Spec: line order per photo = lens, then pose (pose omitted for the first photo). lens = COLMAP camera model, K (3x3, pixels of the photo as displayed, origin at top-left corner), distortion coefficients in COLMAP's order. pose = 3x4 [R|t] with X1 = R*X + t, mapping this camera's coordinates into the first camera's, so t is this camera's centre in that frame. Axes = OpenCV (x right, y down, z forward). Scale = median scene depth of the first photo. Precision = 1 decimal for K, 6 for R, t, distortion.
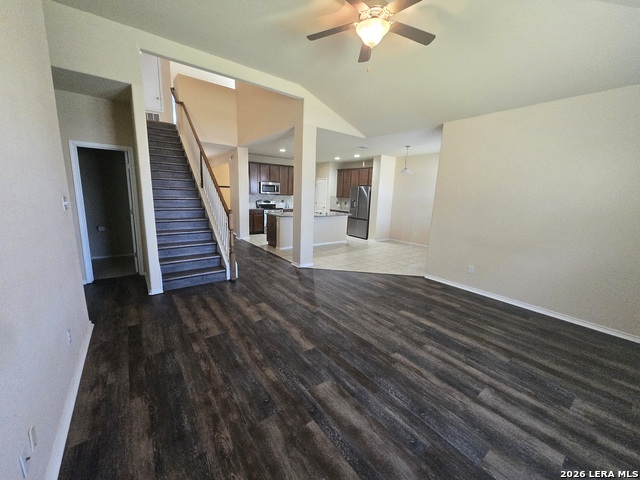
lens RADIAL K [[251.9, 0, 317.1], [0, 251.9, 241.1], [0, 0, 1]] dist [0.003254, -0.000229]
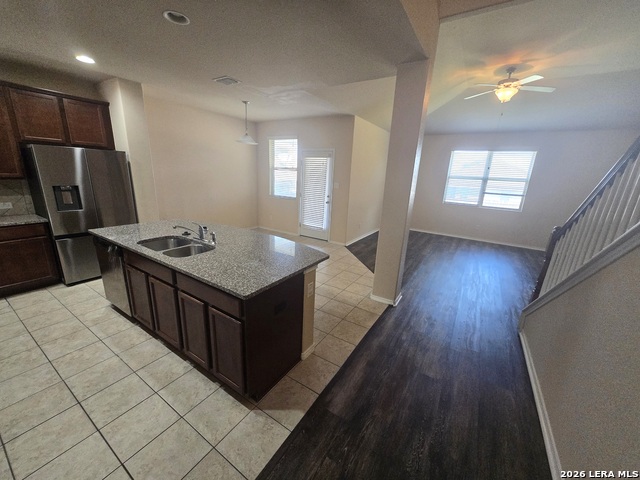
lens RADIAL K [[251.9, 0, 317.1], [0, 251.9, 241.1], [0, 0, 1]] dist [0.003254, -0.000229]
pose [[-0.351222, -0.295166, 0.888549, -0.763961], [0.120761, 0.926801, 0.355606, -0.419693], [-0.928472, 0.232199, -0.289869, 1.896868]]
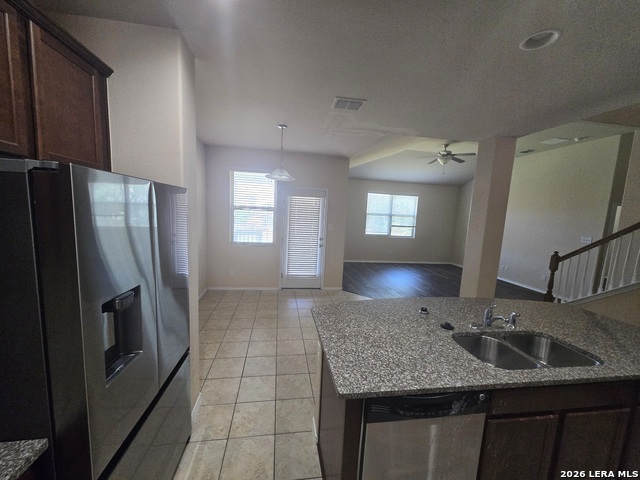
lens RADIAL K [[251.9, 0, 317.1], [0, 251.9, 241.1], [0, 0, 1]] dist [0.003254, -0.000229]
pose [[-0.882329, -0.131309, 0.451944, 0.054404], [0.010864, 0.954351, 0.298489, -0.522972], [-0.470508, 0.268276, -0.840625, 2.509169]]
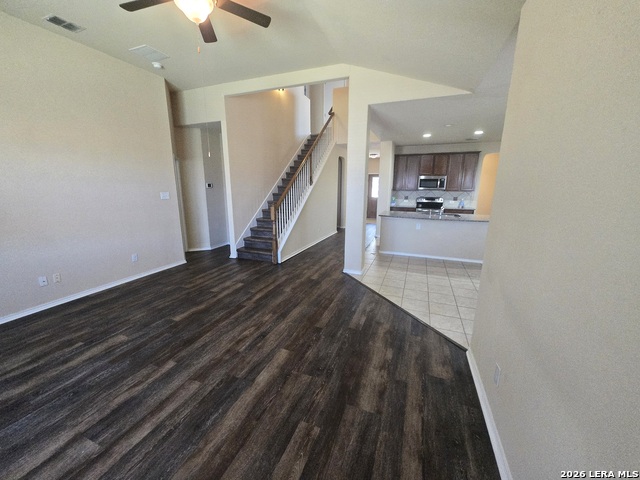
lens RADIAL K [[251.9, 0, 317.1], [0, 251.9, 241.1], [0, 0, 1]] dist [0.003254, -0.000229]
pose [[0.520625, 0.153191, -0.839930, 0.842809], [-0.147075, 0.985157, 0.088515, -0.093284], [0.841022, 0.077450, 0.535428, 0.602595]]
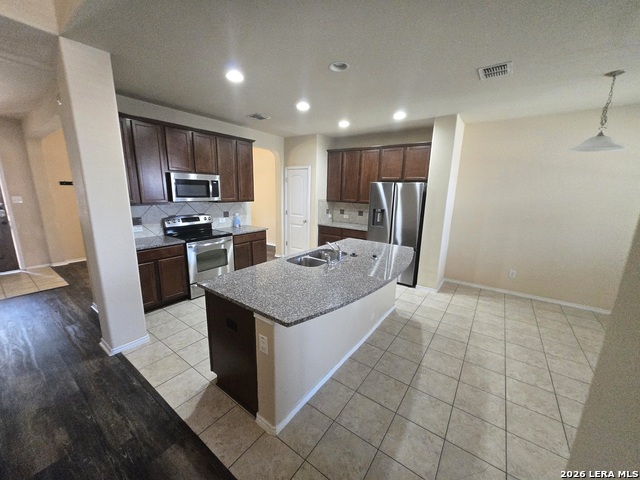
lens RADIAL K [[249.4, 0, 318.1], [0, 249.4, 245.2], [0, 0, 1]] dist [-0.000447, -0.000148]
pose [[0.953396, -0.077878, 0.291499, -0.297822], [0.065293, 0.996475, 0.052672, -0.301872], [-0.294573, -0.031185, 0.955120, 1.328607]]
